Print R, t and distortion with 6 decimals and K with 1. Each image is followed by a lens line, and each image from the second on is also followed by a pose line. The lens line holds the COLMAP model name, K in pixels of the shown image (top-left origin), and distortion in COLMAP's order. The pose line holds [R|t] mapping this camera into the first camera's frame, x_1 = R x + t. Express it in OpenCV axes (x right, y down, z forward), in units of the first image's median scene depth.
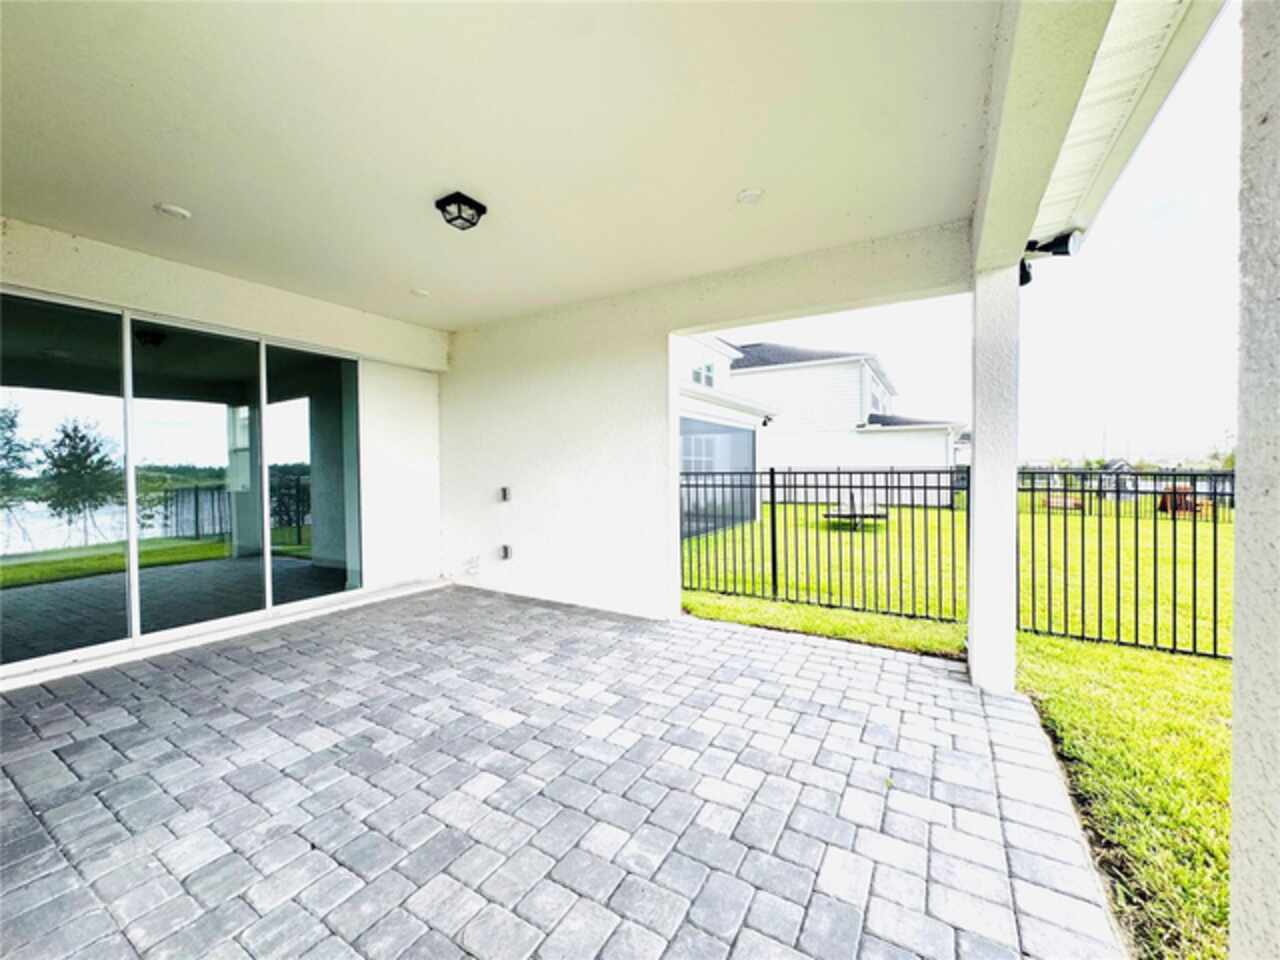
lens RADIAL K [[509.4, 0, 640.0], [0, 509.4, 480.0], [0, 0, 1]] dist [0.001447, 0.000428]
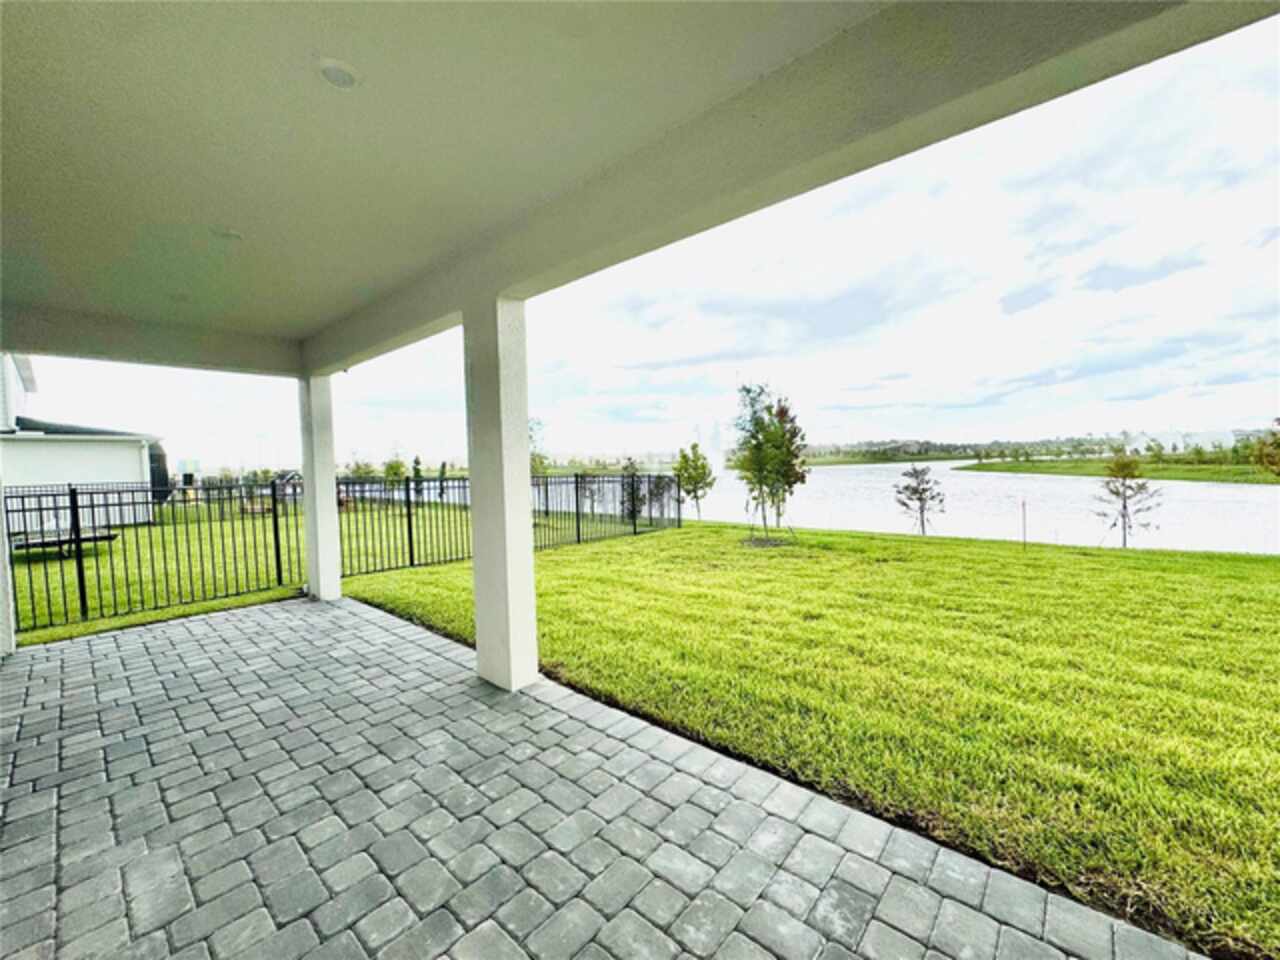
lens RADIAL K [[509.4, 0, 640.0], [0, 509.4, 480.0], [0, 0, 1]] dist [0.001447, 0.000428]
pose [[0.186186, -0.038240, 0.981770, -0.519735], [0.058107, 0.997922, 0.027849, -0.004446], [-0.980795, 0.051863, 0.188021, -0.271912]]
